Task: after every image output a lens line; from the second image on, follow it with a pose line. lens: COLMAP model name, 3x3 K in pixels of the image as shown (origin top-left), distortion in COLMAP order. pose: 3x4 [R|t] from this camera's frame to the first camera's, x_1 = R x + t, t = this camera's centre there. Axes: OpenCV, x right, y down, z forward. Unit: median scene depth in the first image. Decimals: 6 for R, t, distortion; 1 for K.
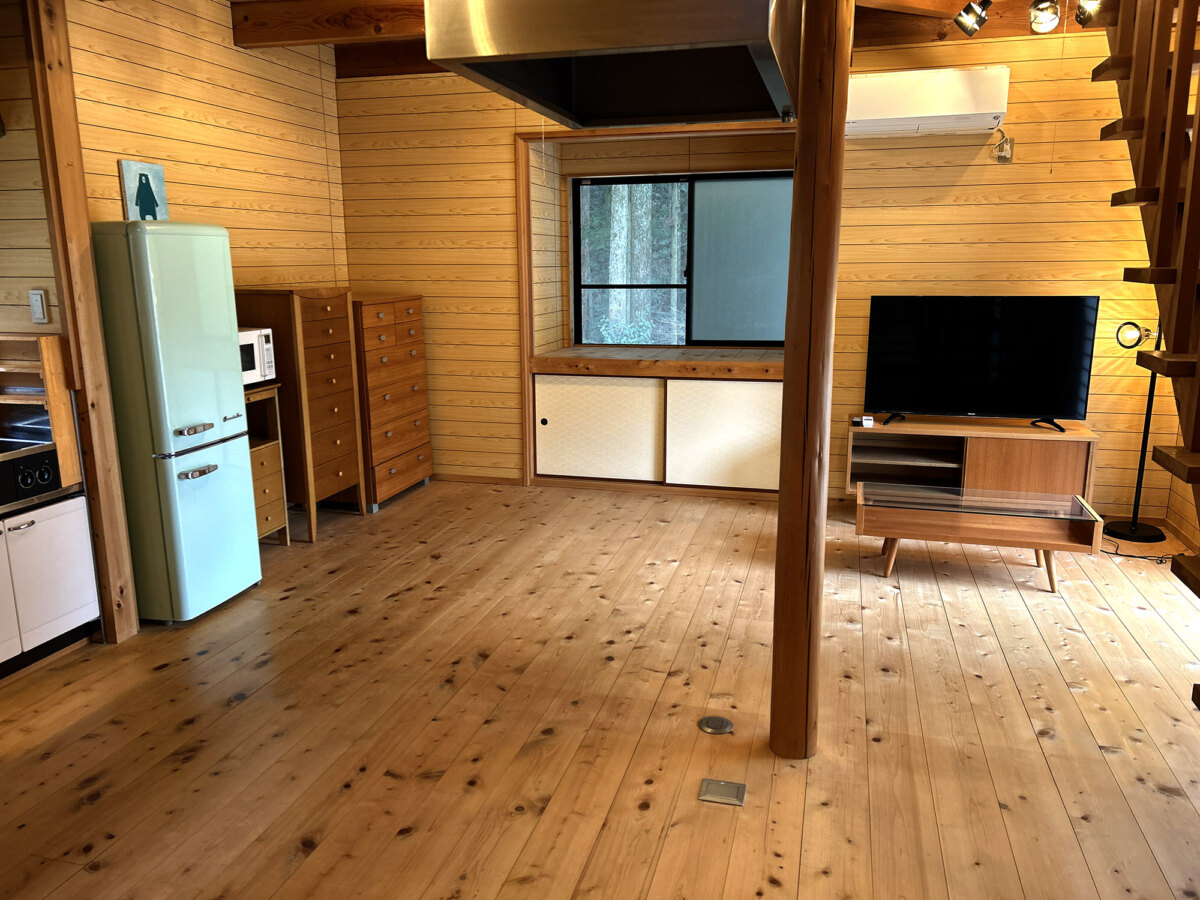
lens RADIAL K [[907.4, 0, 606.3], [0, 907.4, 455.1], [0, 0, 1]] dist [0.066429, -0.069648]
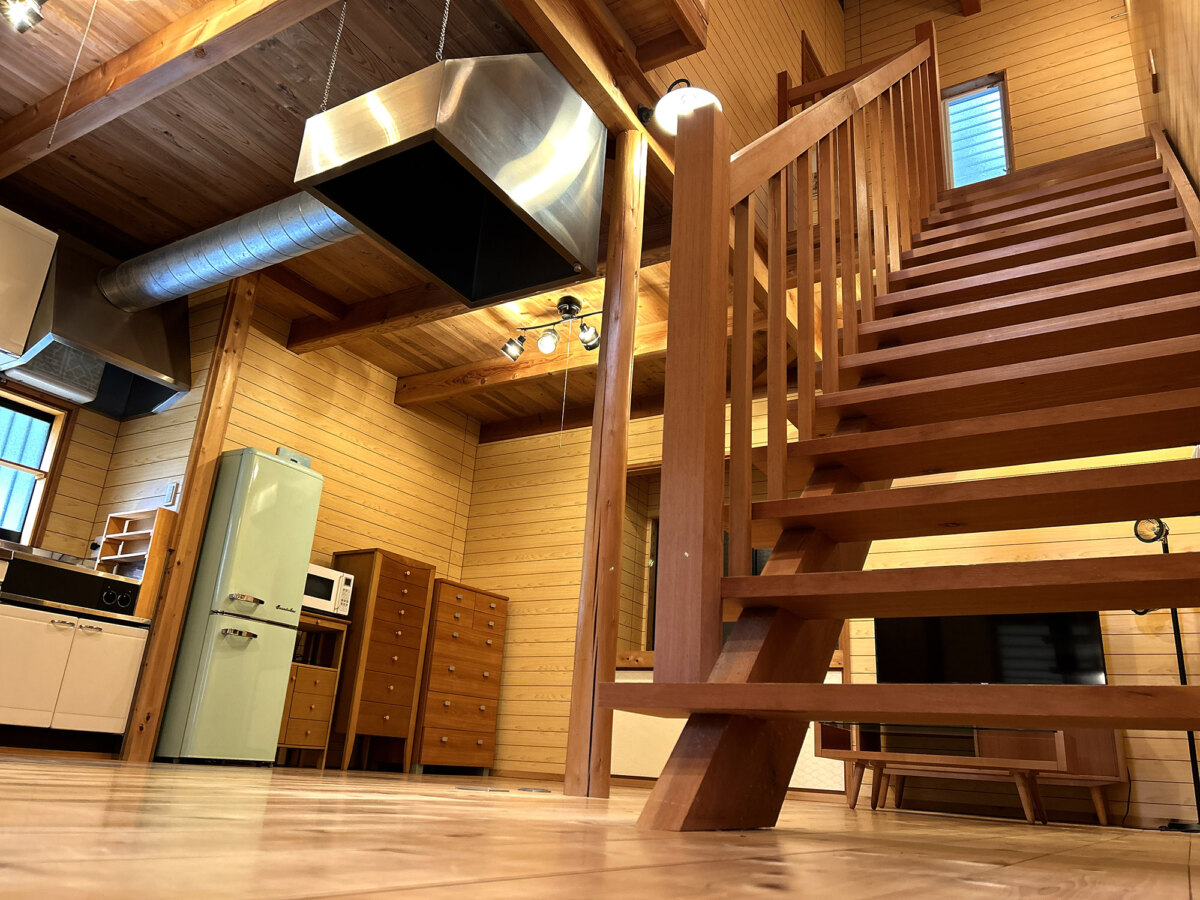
lens RADIAL K [[907.4, 0, 606.3], [0, 907.4, 455.1], [0, 0, 1]] dist [0.066429, -0.069648]
pose [[0.957688, -0.028952, -0.286348, 0.309224], [-0.127061, 0.850188, -0.510916, 0.298790], [0.258241, 0.525682, 0.810537, -0.009227]]
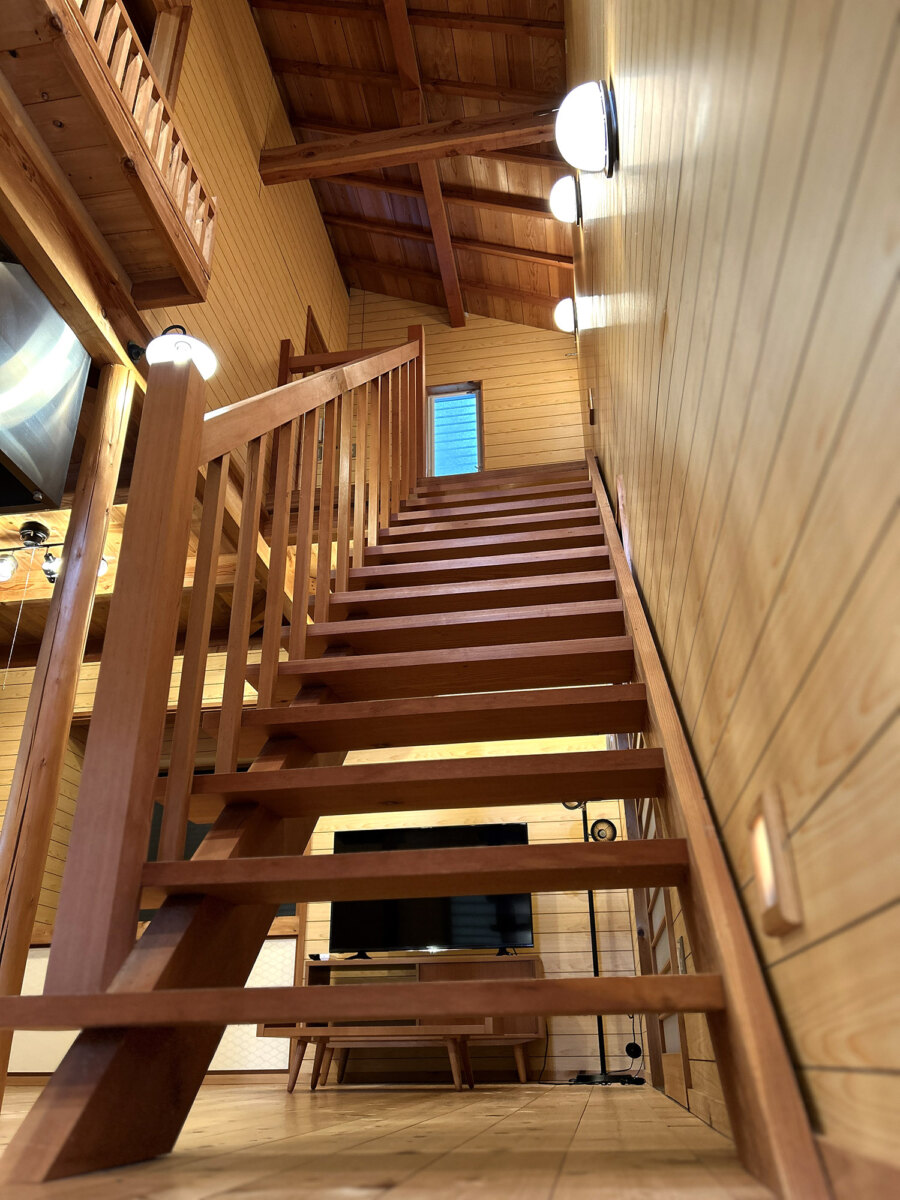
lens RADIAL K [[910.0, 0, 445.1], [0, 910.0, 604.9], [0, 0, 1]] dist [0.064540, -0.070464]
pose [[0.995106, 0.044893, 0.088029, 0.320779], [0.019601, 0.783463, -0.621129, 0.286241], [-0.096852, 0.619815, 0.778749, -0.004338]]
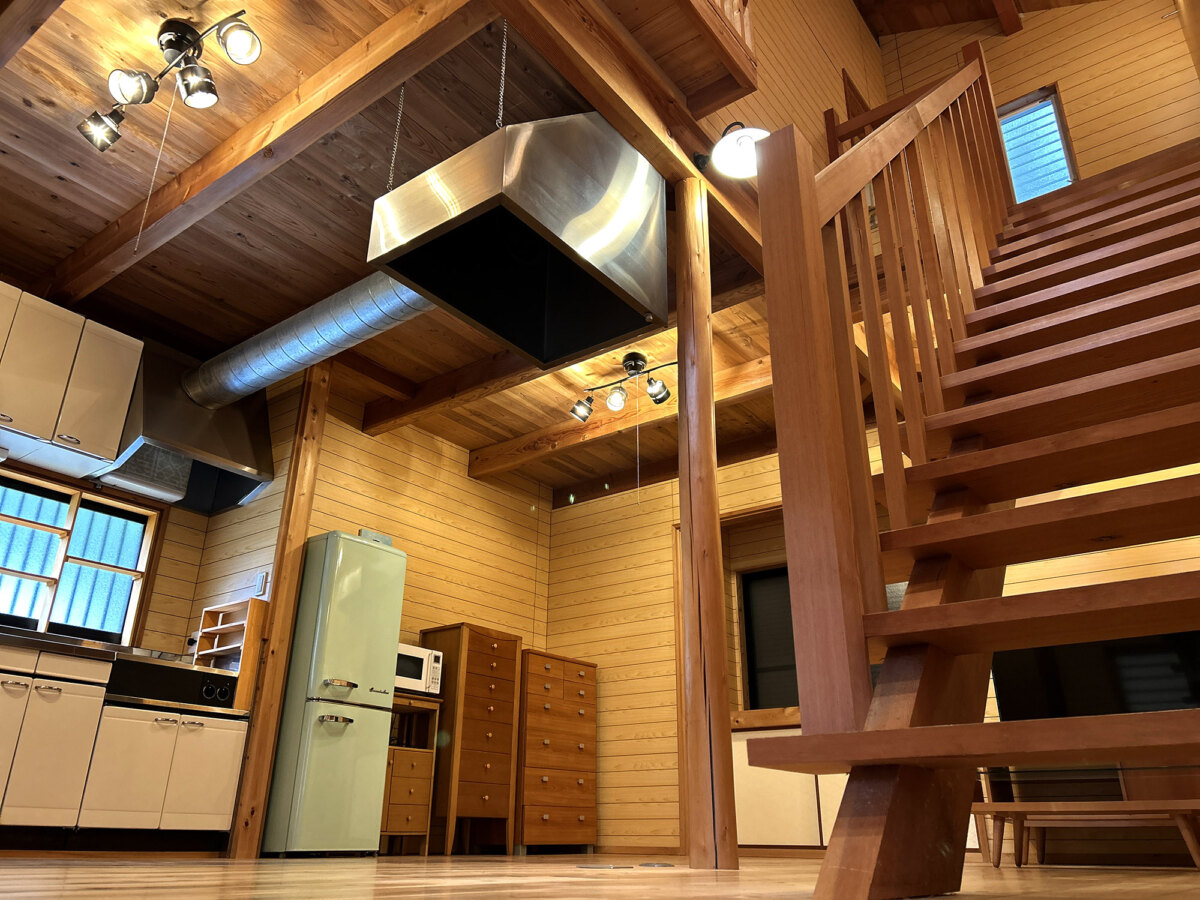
lens RADIAL K [[910.0, 0, 600.0], [0, 910.0, 450.0], [0, 0, 1]] dist [0.064540, -0.070464]
pose [[0.925827, -0.135959, -0.352647, 0.288904], [-0.094326, 0.820411, -0.563939, 0.298139], [0.365988, 0.555374, 0.746734, 0.001287]]
